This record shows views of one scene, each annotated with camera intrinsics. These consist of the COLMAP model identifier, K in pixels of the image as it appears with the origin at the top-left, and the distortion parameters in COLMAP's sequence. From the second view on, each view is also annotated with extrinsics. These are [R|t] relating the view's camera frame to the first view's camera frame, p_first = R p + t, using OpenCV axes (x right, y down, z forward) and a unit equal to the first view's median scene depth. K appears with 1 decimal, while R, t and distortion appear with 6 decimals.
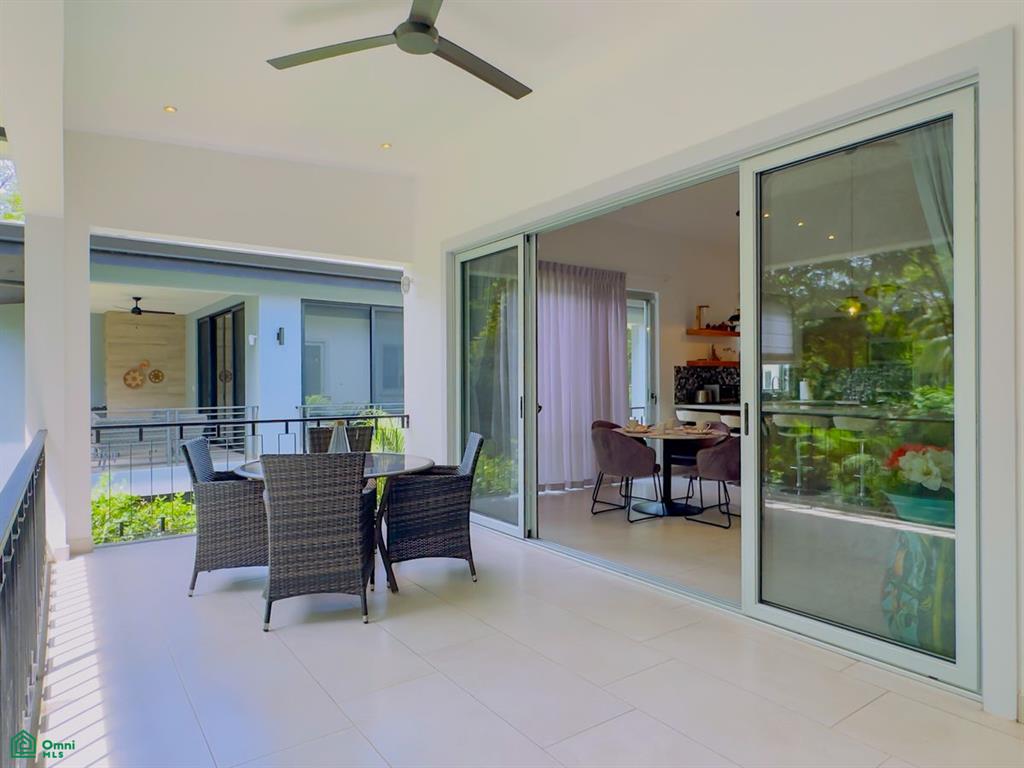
lens RADIAL K [[626.1, 0, 512.4], [0, 626.1, 385.4], [0, 0, 1]] dist [-0.000172, -0.000032]
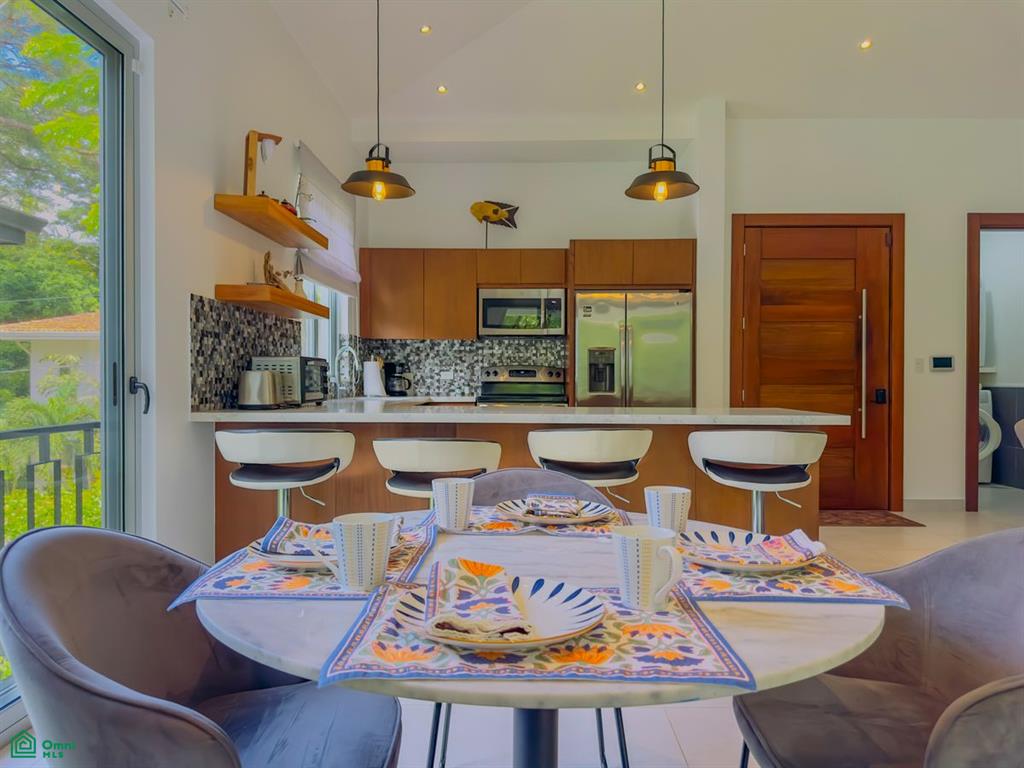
lens RADIAL K [[729.5, 0, 511.0], [0, 729.5, 383.6], [0, 0, 1]] dist [0.001842, 0.000153]
pose [[0.591785, 0.006155, 0.806072, 0.051251], [-0.005861, 0.999977, -0.003332, 0.015726], [-0.806075, -0.002753, 0.591808, 0.632335]]
